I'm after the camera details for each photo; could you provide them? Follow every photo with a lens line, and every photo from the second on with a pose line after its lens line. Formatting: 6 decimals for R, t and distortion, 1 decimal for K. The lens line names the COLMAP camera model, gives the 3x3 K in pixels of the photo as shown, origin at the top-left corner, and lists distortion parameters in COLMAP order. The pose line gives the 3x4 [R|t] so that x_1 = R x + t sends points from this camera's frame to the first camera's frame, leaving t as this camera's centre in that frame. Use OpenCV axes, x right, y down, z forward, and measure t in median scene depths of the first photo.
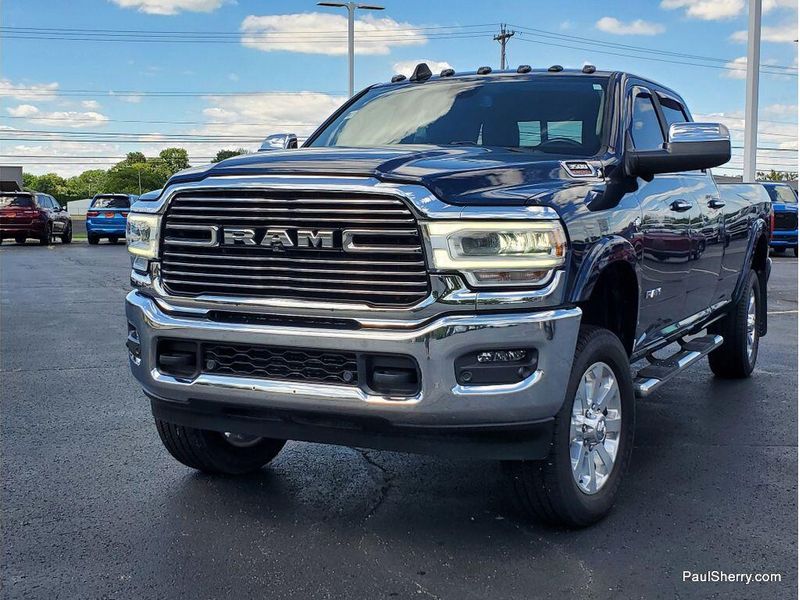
lens RADIAL K [[1240.5, 0, 400.0], [0, 1240.5, 300.0], [0, 0, 1]] dist [0.266927, -1.264297]
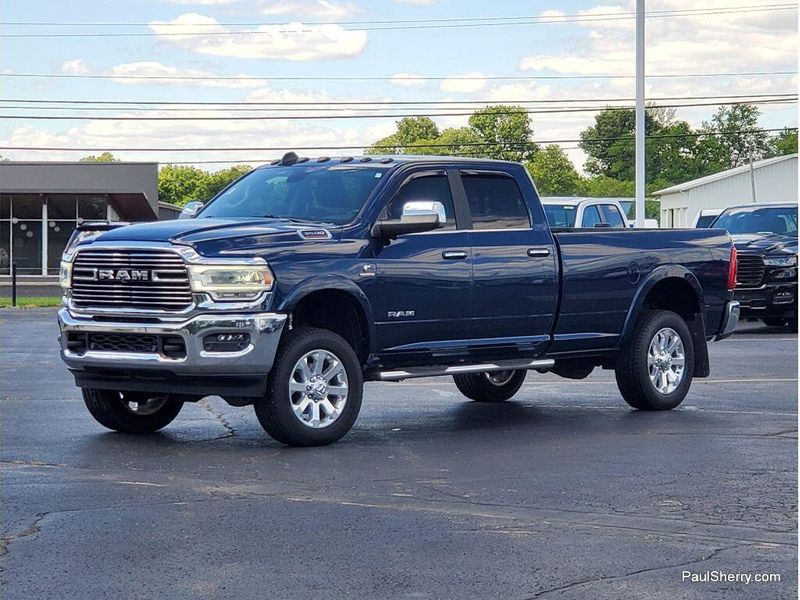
lens RADIAL K [[4819.2, 0, 400.0], [0, 4819.2, 300.0], [0, 0, 1]] dist [2.299046, -320.800032]
pose [[0.961744, -0.001050, -0.273948, 2.270297], [-0.014681, 0.998358, -0.055364, 0.379959], [0.273557, 0.057268, 0.960150, -5.798032]]
